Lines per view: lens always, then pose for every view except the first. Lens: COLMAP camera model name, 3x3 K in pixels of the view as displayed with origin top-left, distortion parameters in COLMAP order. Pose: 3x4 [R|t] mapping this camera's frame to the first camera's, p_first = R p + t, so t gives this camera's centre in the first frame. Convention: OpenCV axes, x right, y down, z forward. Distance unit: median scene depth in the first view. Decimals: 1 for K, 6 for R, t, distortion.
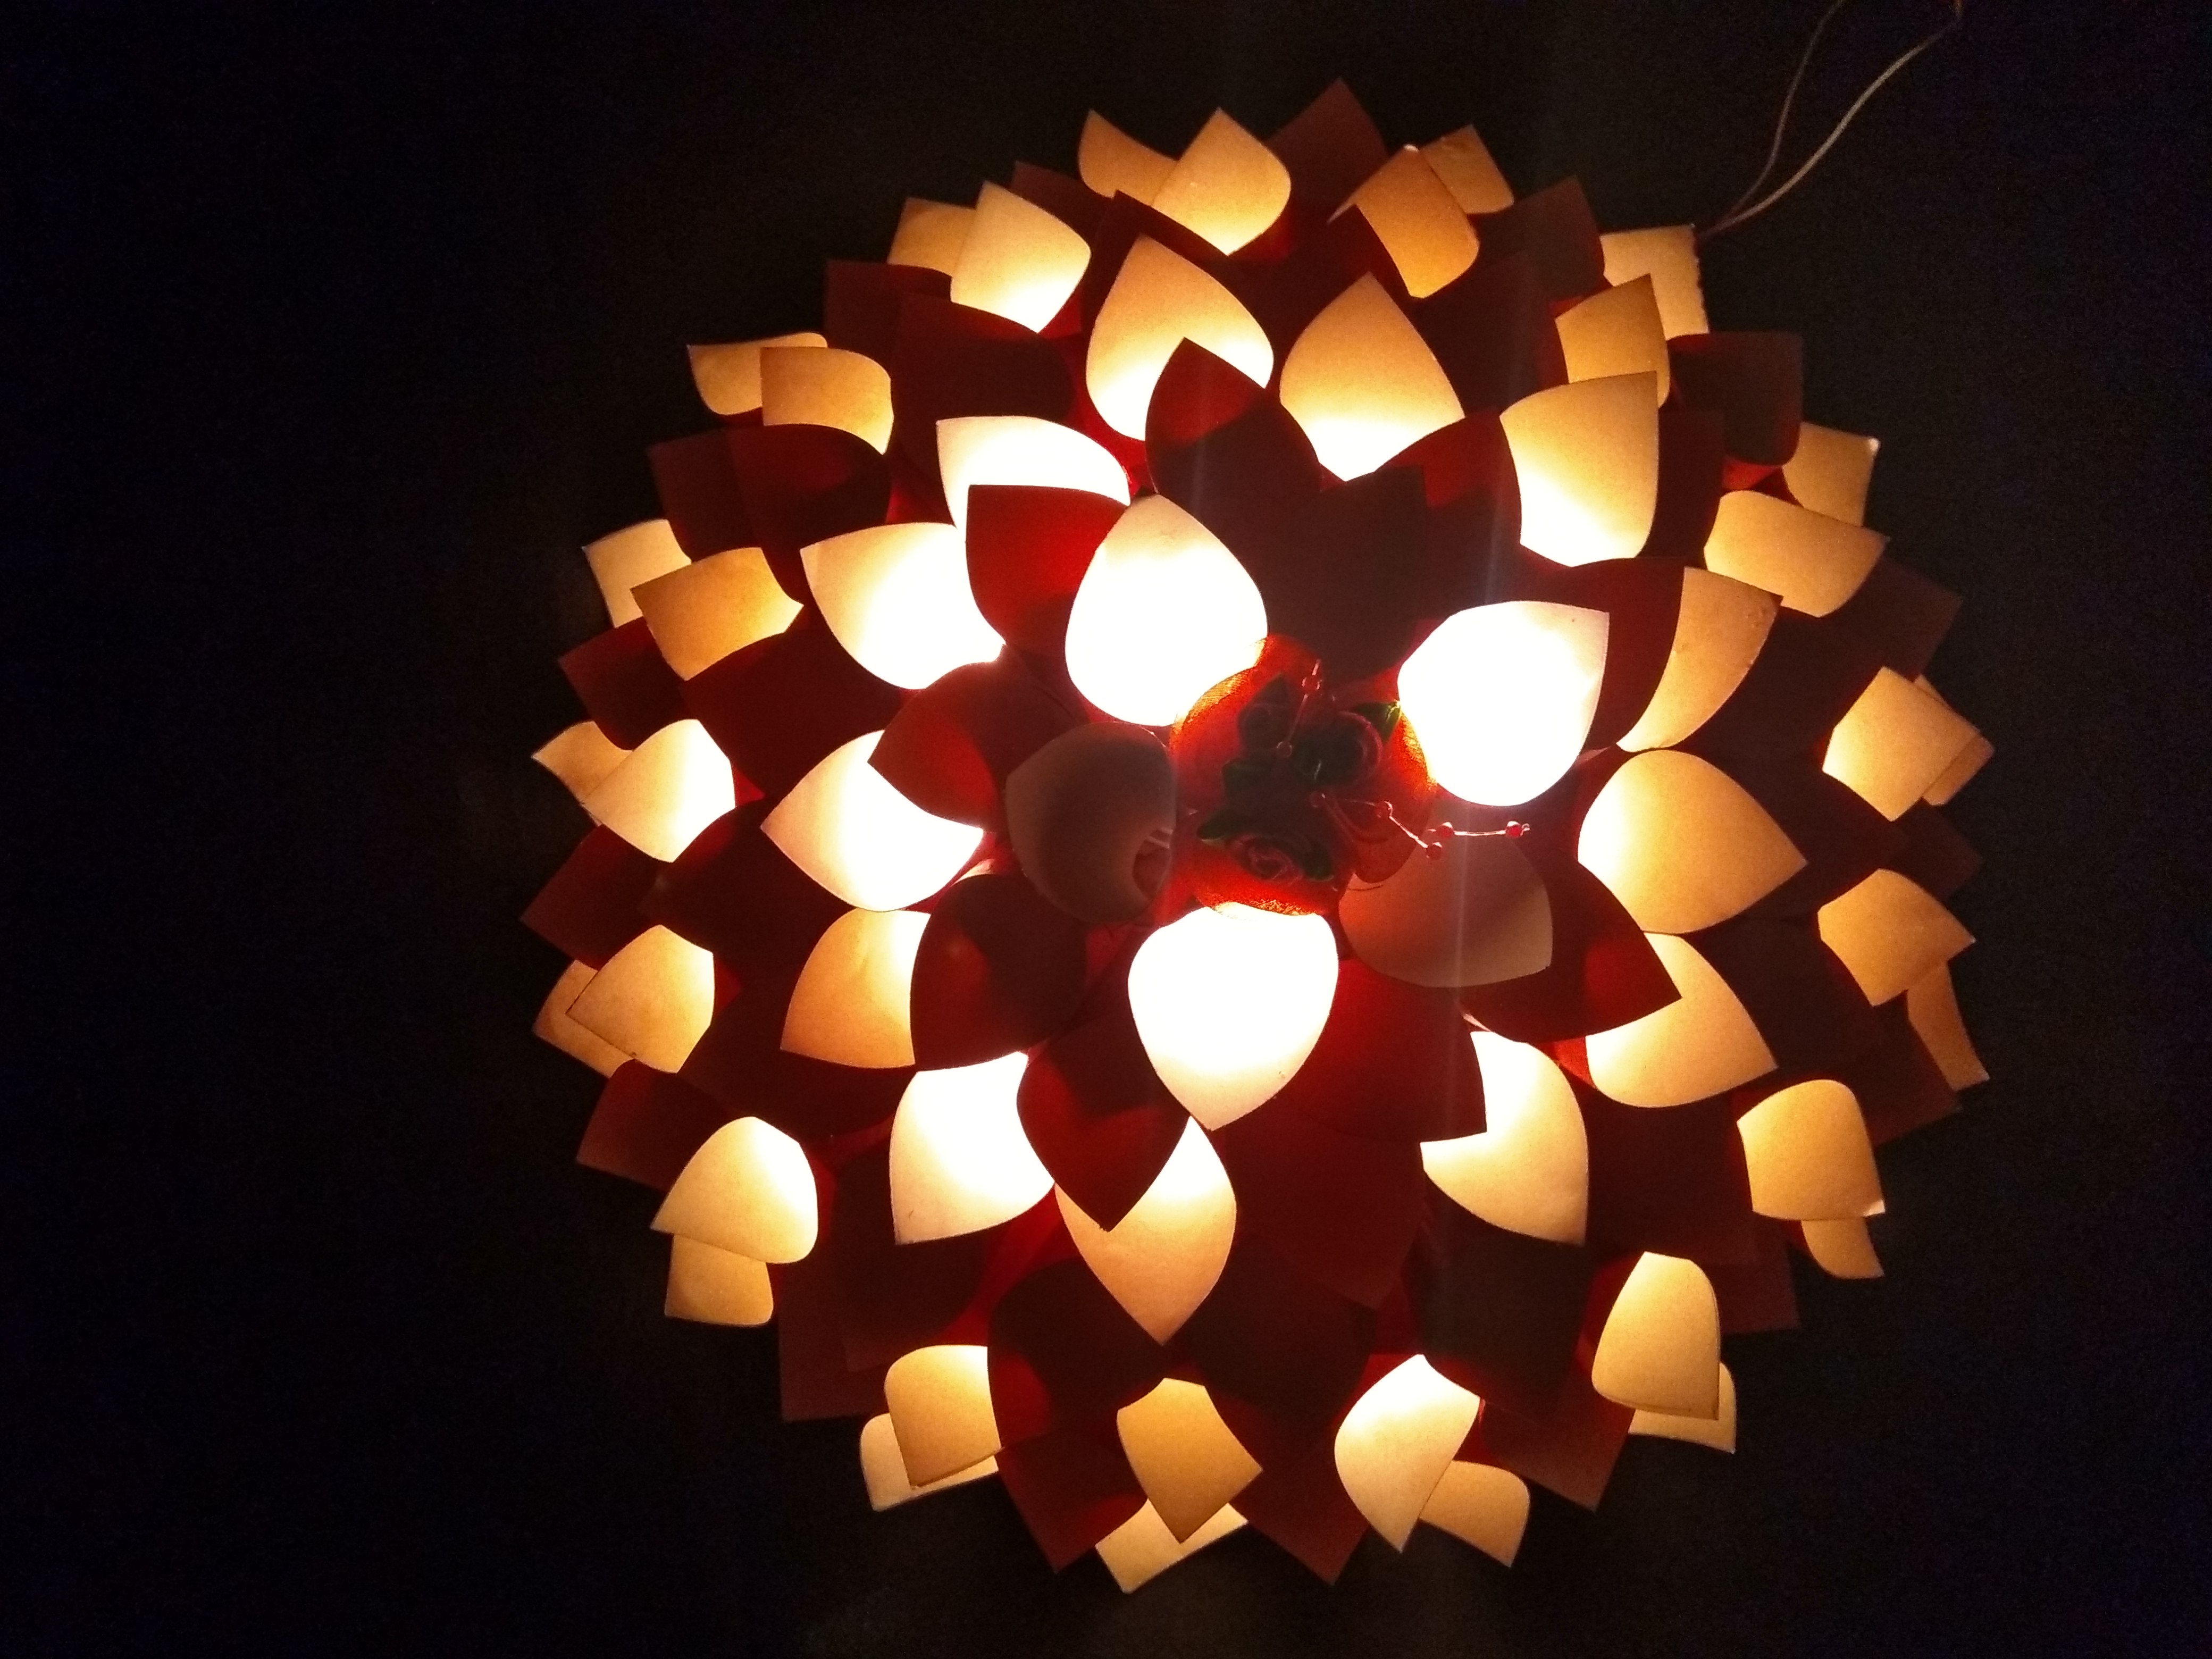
lens RADIAL K [[1835.7, 0, 1081.1], [0, 1835.7, 833.9], [0, 0, 1]] dist [0.001857, -0.001957]
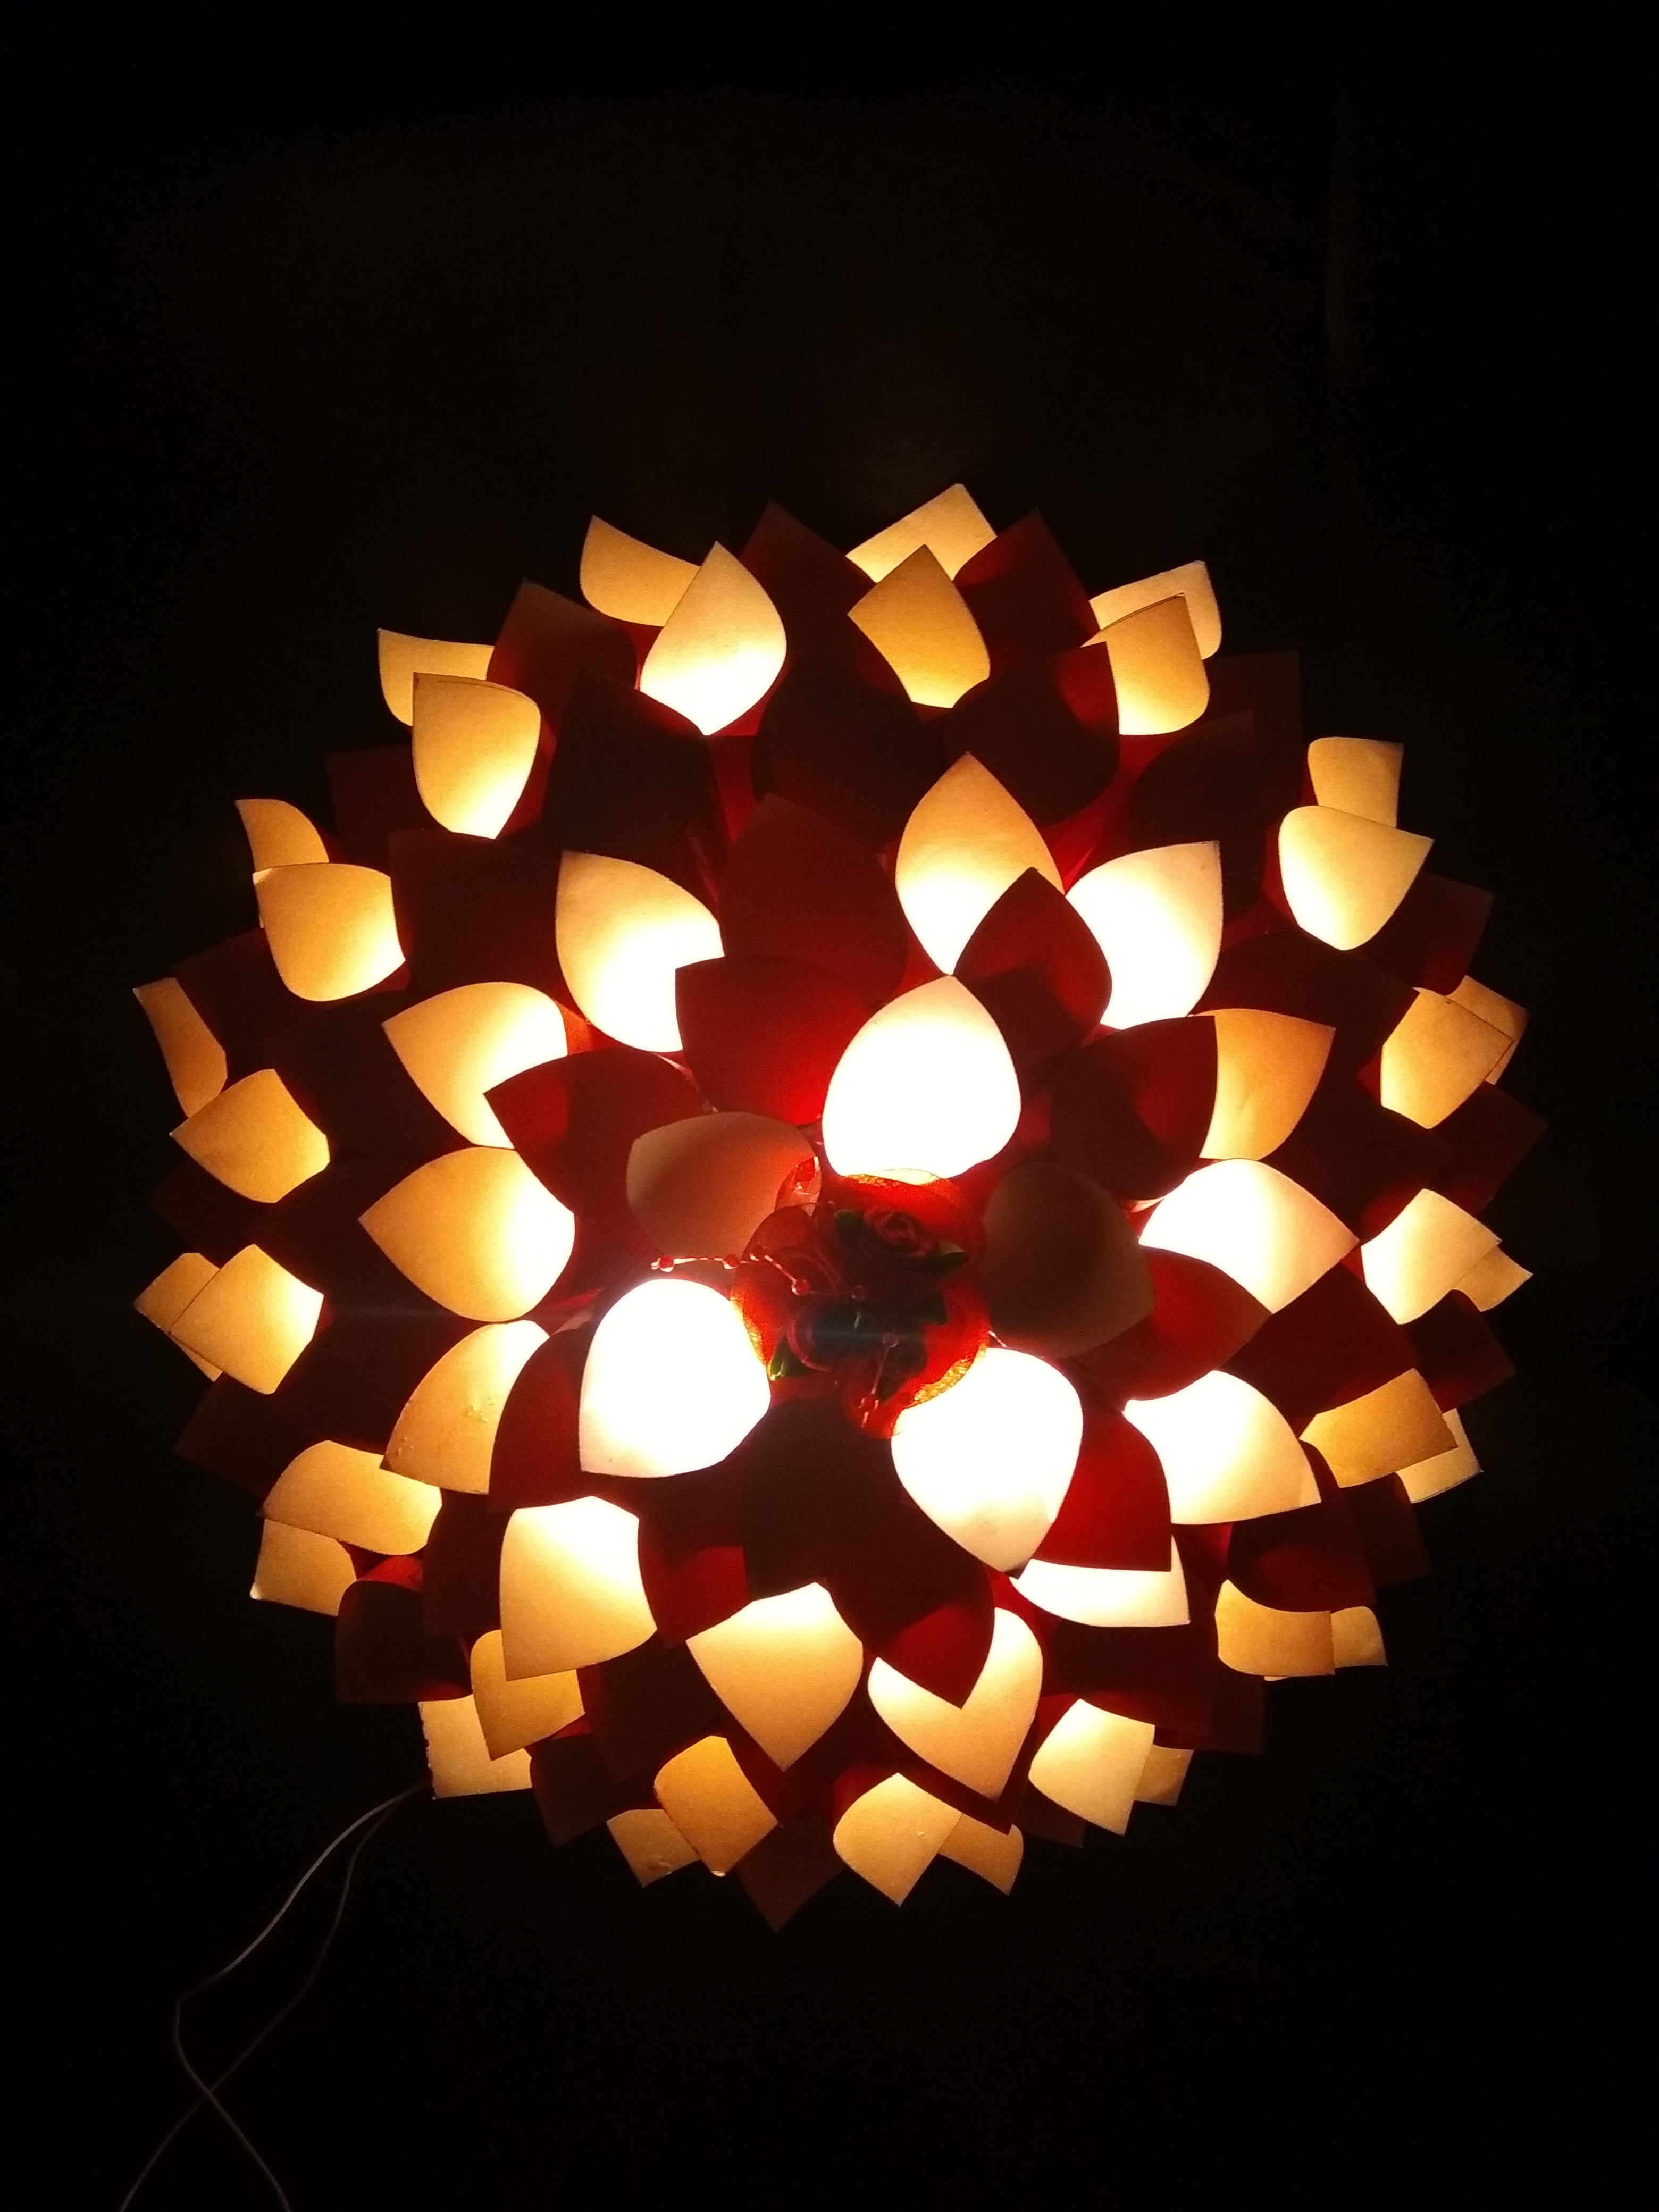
lens RADIAL K [[1816.4, 0, 828.3], [0, 1816.4, 1119.3], [0, 0, 1]] dist [-0.003518, -0.007293]
pose [[-0.999845, 0.015761, -0.007849, 0.126921], [-0.015597, -0.999669, -0.020453, 0.085339], [-0.008168, -0.020328, 0.999760, -0.035232]]
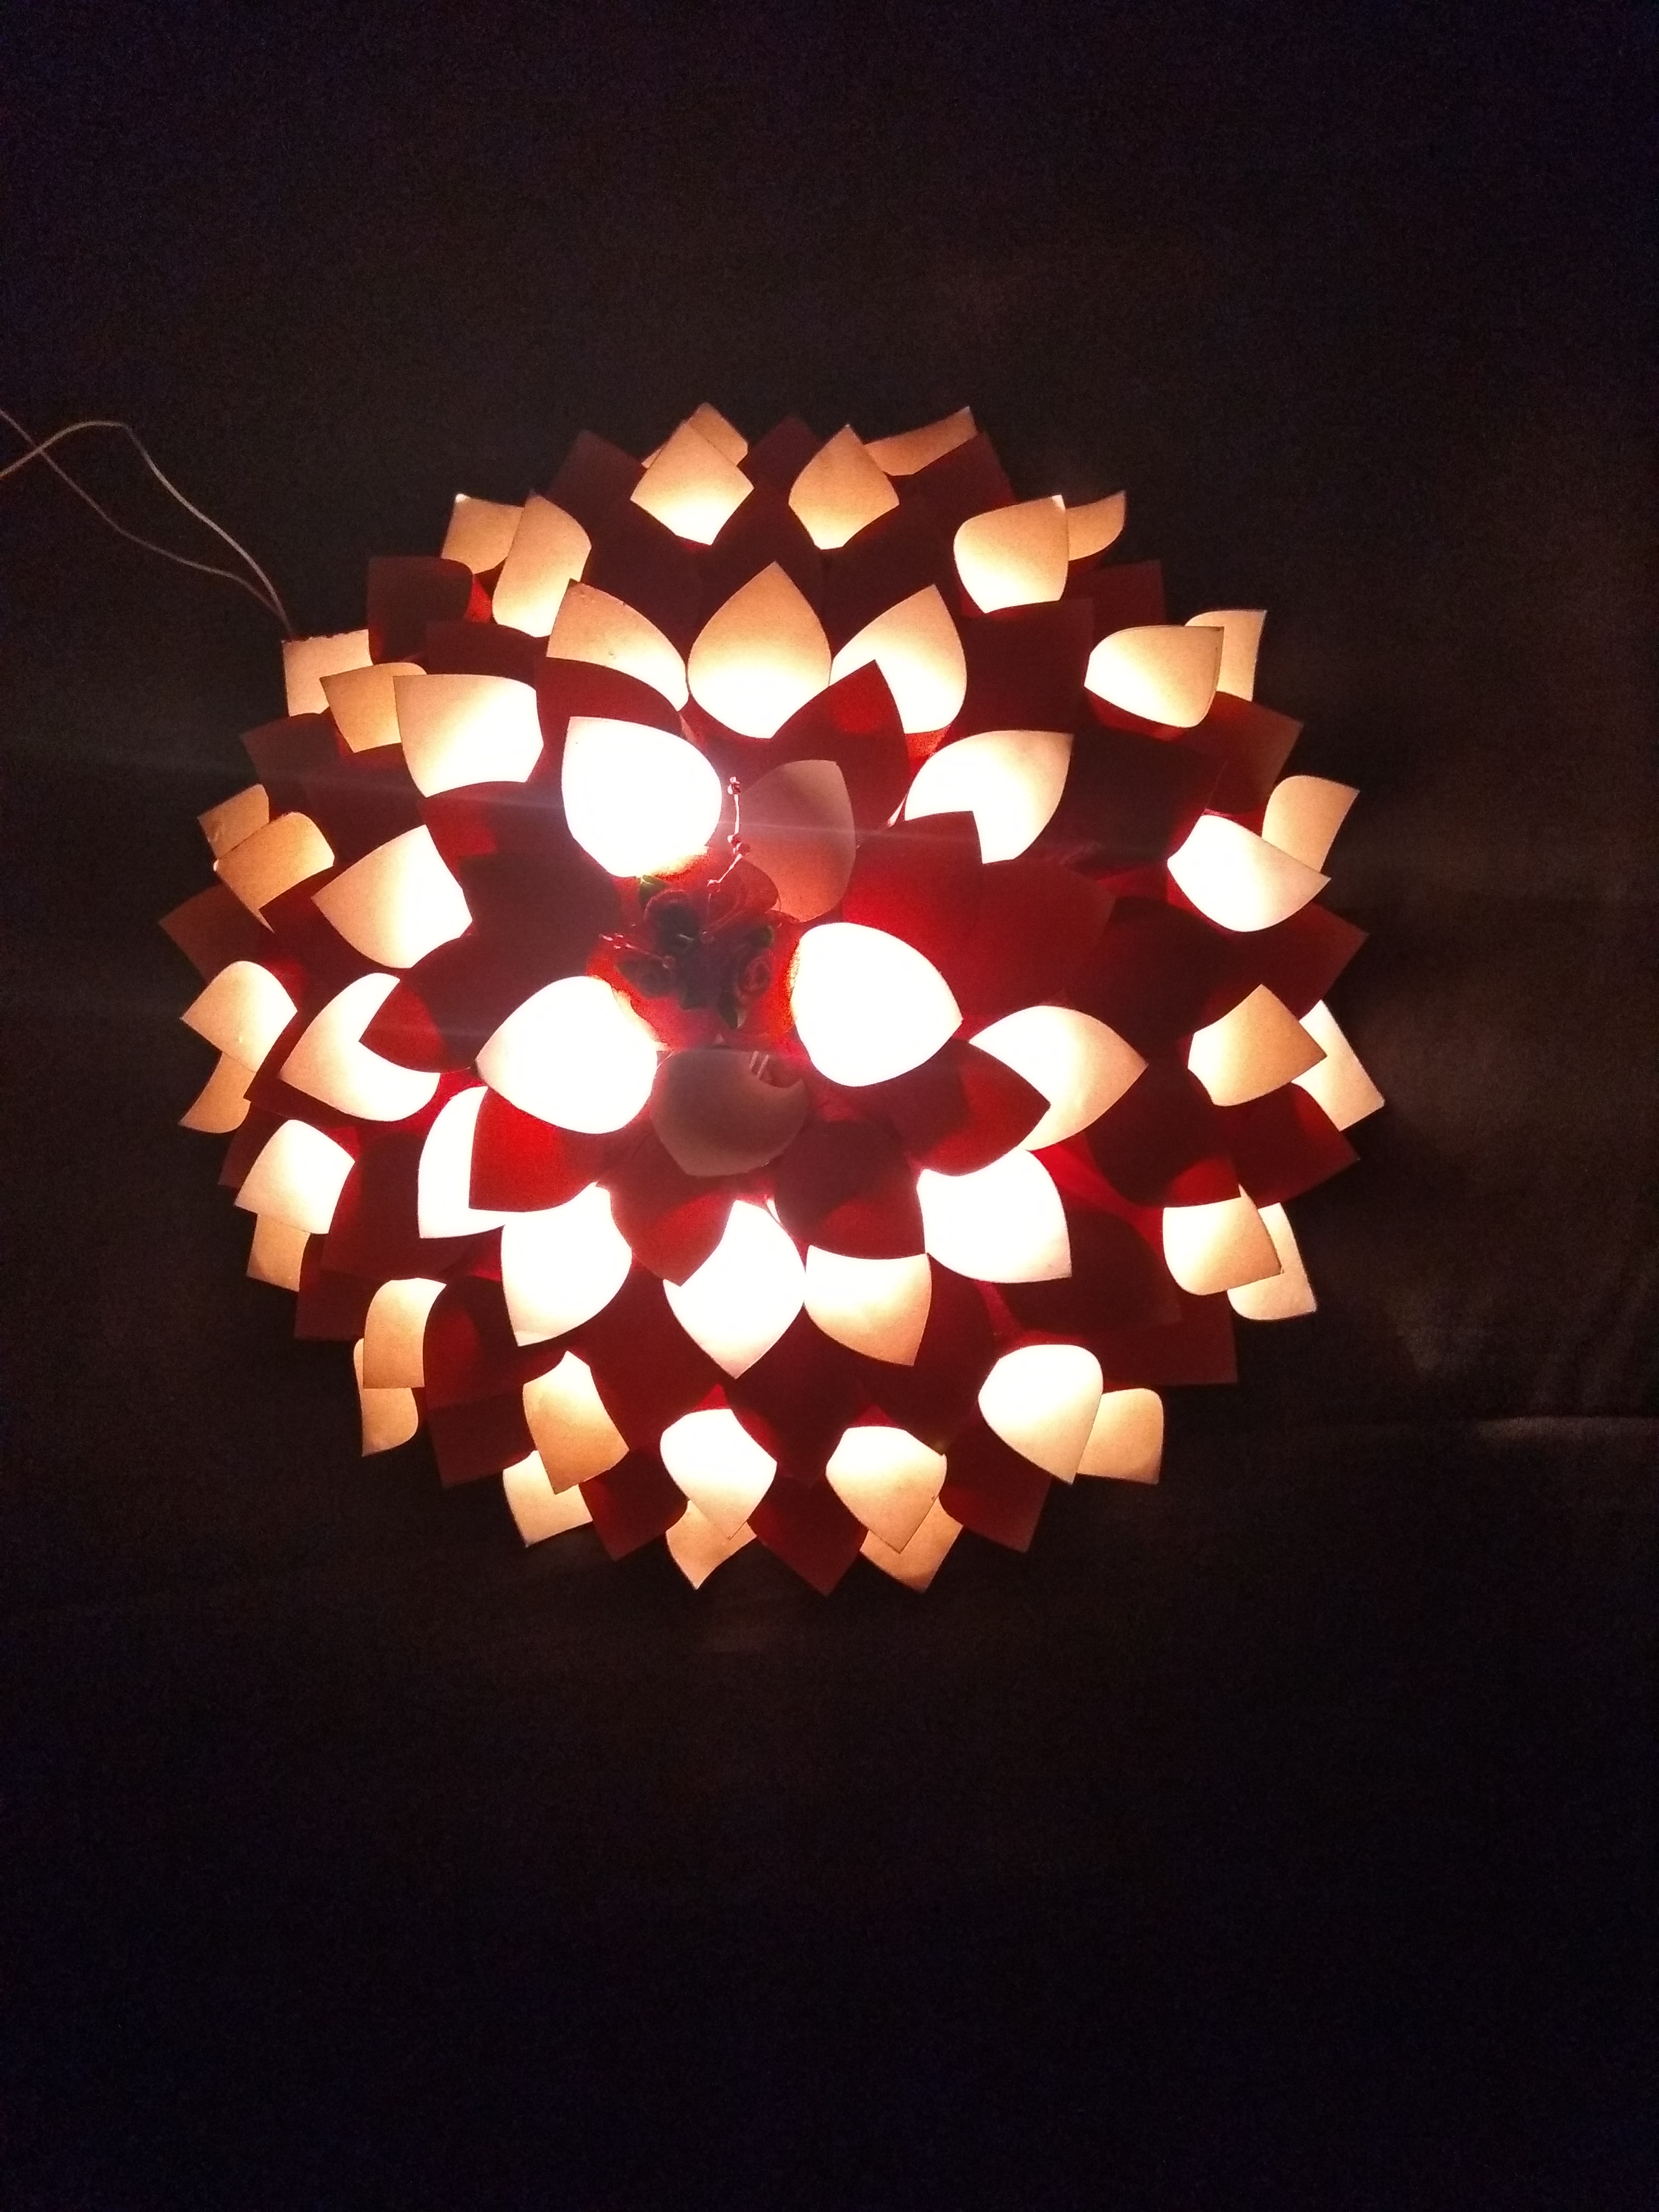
lens RADIAL K [[1816.4, 0, 828.3], [0, 1816.4, 1119.3], [0, 0, 1]] dist [-0.003518, -0.007293]
pose [[0.009209, -0.999009, 0.043554, -0.046877], [0.999582, 0.008004, -0.027765, 0.086773], [0.027389, 0.043791, 0.998665, -0.236245]]
